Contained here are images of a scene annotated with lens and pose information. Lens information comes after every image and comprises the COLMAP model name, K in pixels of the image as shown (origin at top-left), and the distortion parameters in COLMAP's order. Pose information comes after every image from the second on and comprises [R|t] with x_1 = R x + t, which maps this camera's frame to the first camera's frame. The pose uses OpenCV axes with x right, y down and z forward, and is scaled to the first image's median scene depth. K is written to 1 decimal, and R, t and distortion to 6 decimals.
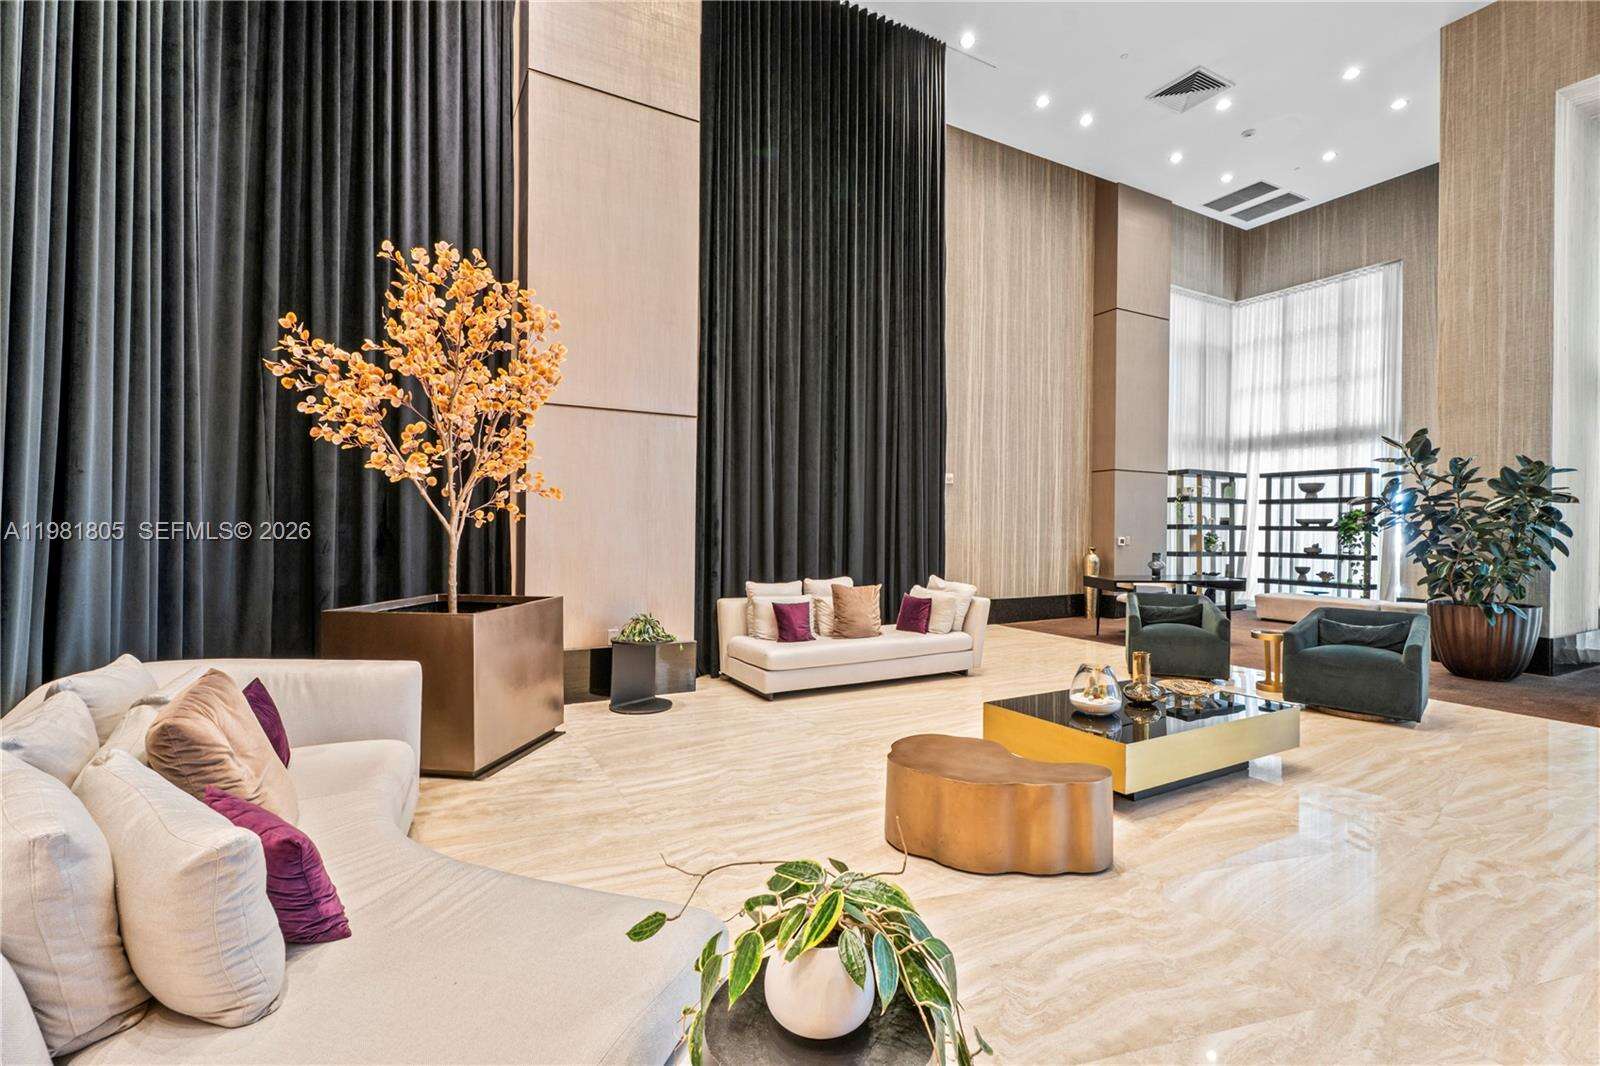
lens RADIAL K [[721.7, 0, 804.1], [0, 721.7, 528.4], [0, 0, 1]] dist [0.003615, 0.000708]
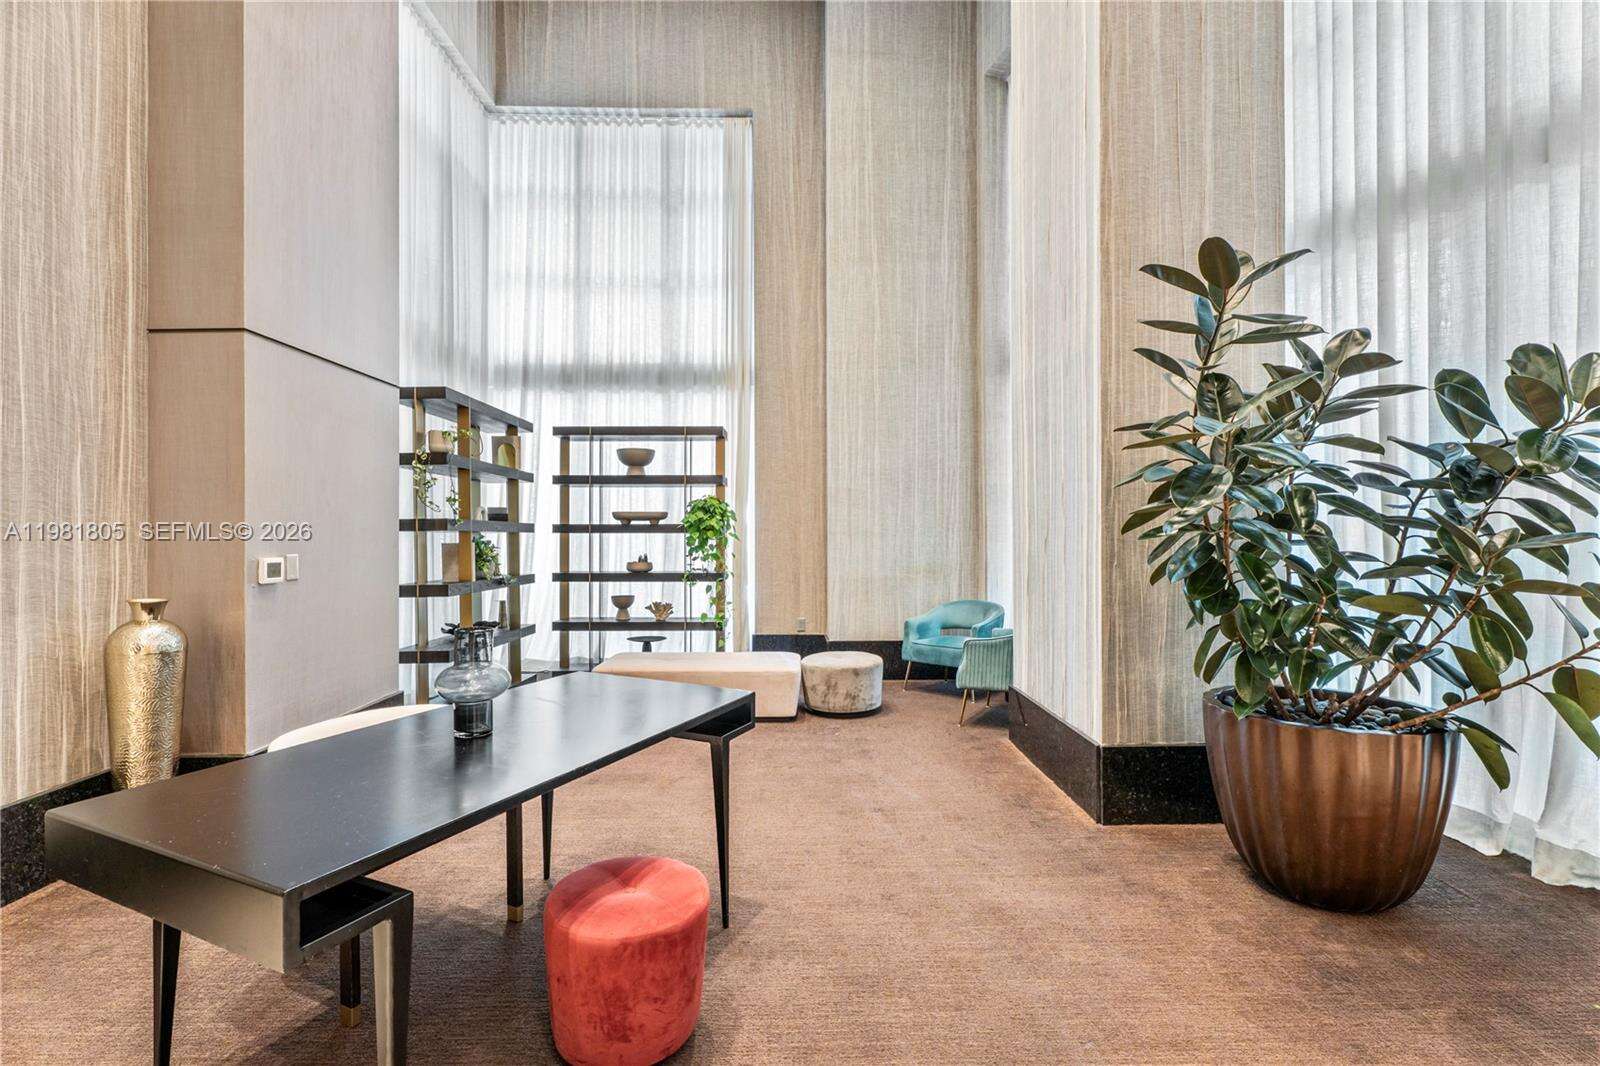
lens RADIAL K [[721.7, 0, 804.8], [0, 721.7, 530.0], [0, 0, 1]] dist [0.003615, 0.000708]
pose [[0.470762, -0.005167, 0.882245, 0.255176], [0.006467, 0.999976, 0.002406, 0.000701], [-0.882237, 0.004572, 0.470784, 0.606206]]
